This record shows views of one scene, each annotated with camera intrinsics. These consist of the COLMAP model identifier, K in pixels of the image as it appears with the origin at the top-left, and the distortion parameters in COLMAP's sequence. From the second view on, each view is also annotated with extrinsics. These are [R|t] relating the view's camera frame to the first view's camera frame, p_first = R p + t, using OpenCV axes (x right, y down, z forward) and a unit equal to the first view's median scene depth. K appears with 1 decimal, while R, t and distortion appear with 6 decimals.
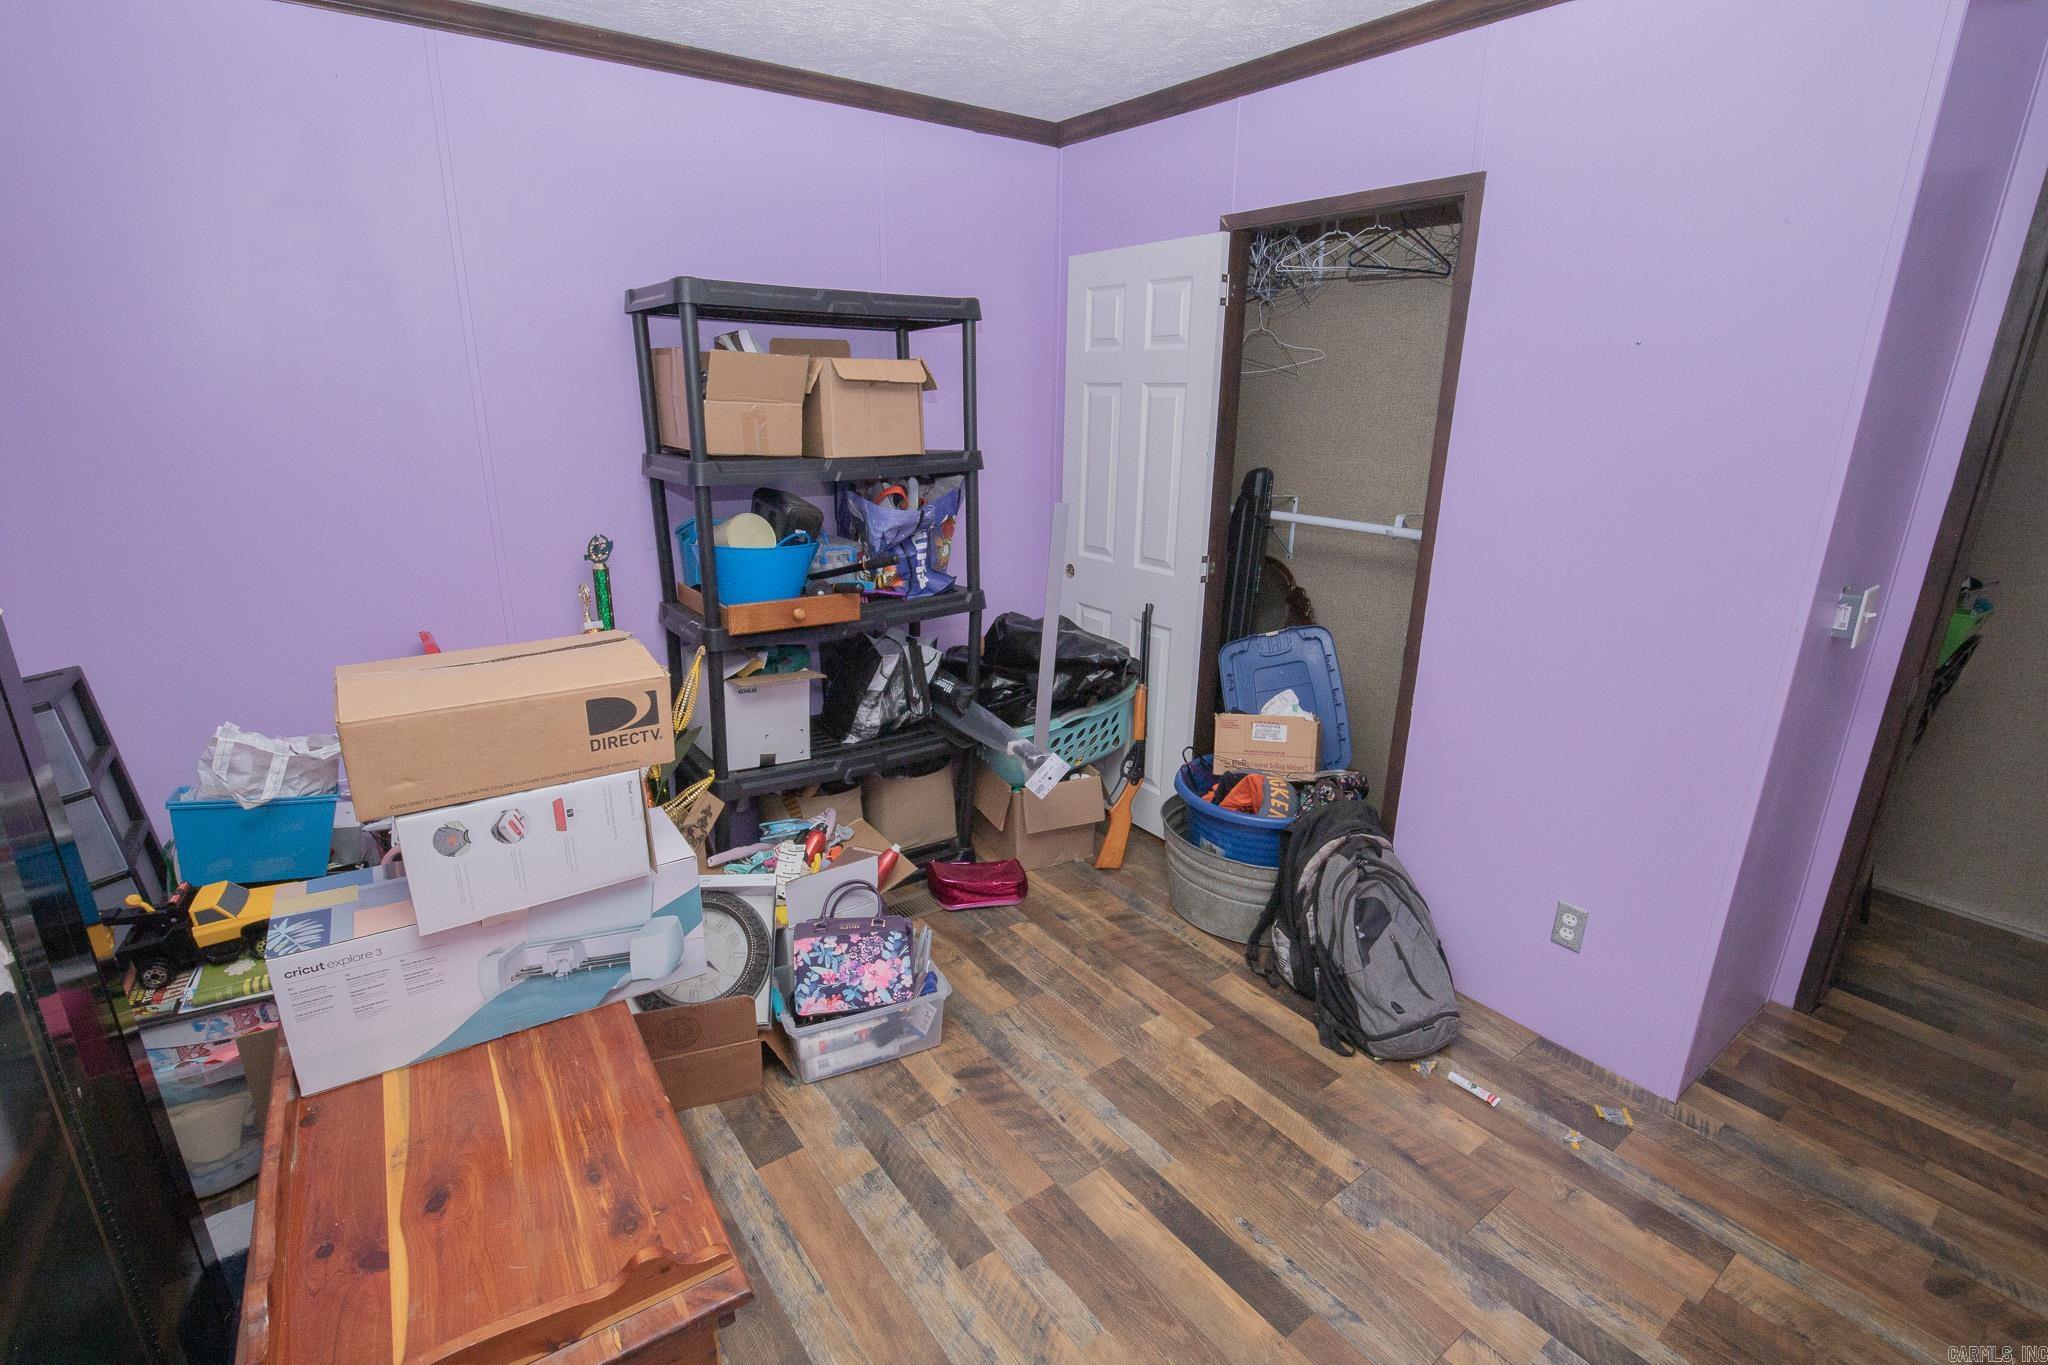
lens RADIAL K [[940.1, 0, 1008.9], [0, 940.1, 690.9], [0, 0, 1]] dist [-0.034985, 0.007672]
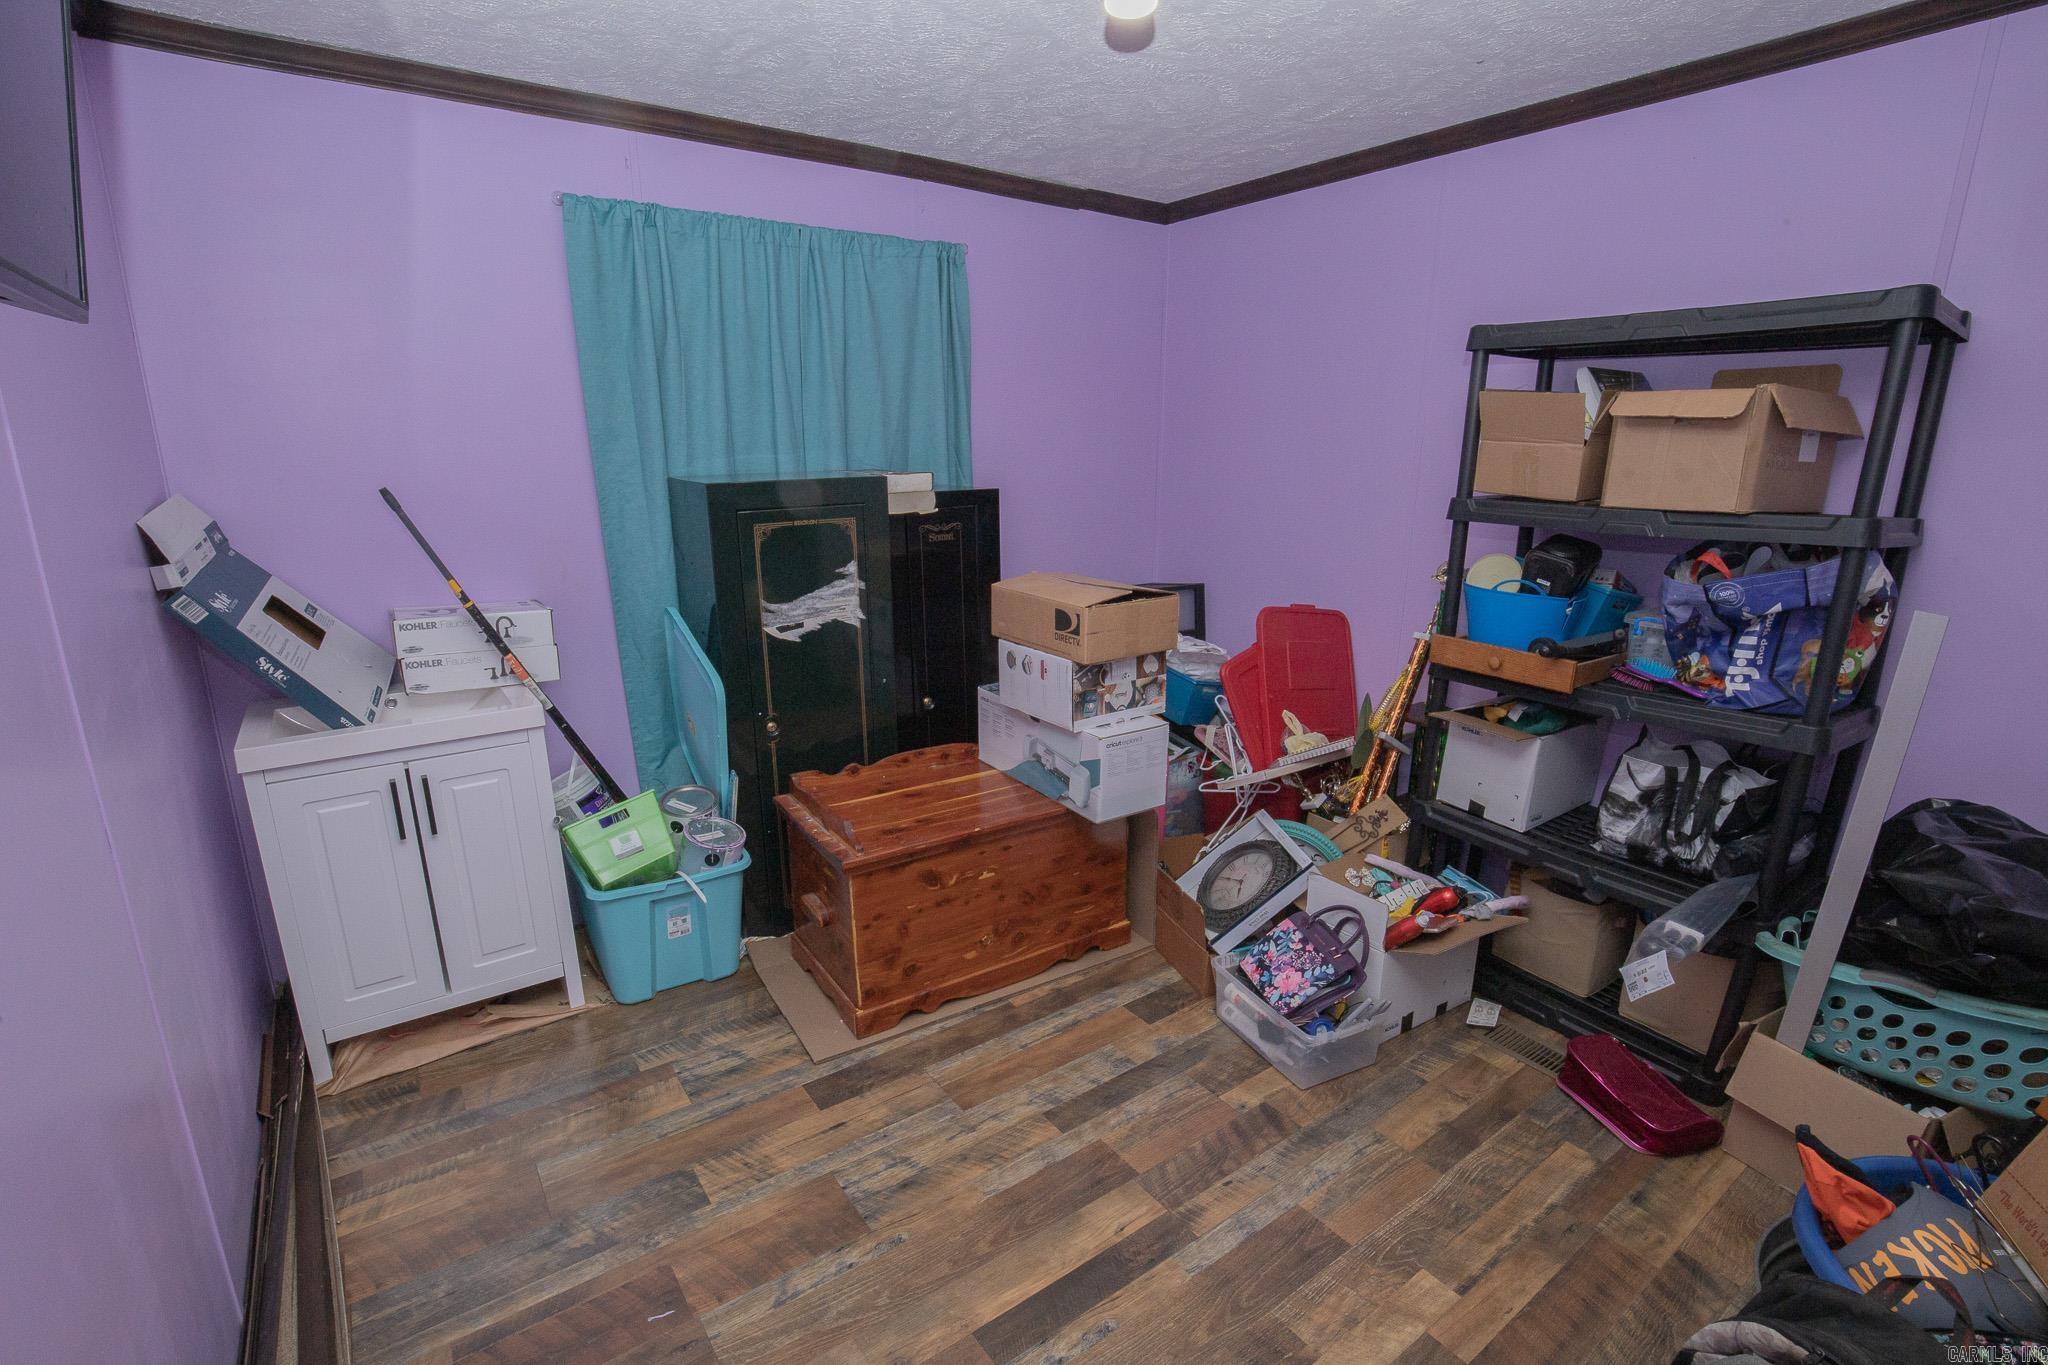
lens RADIAL K [[940.1, 0, 1009.8], [0, 940.1, 688.4], [0, 0, 1]] dist [-0.034985, 0.007672]
pose [[-0.016548, 0.244701, -0.969457, 0.851634], [-0.301855, 0.923127, 0.238159, -0.162267], [0.953210, 0.296576, 0.058588, 0.586490]]
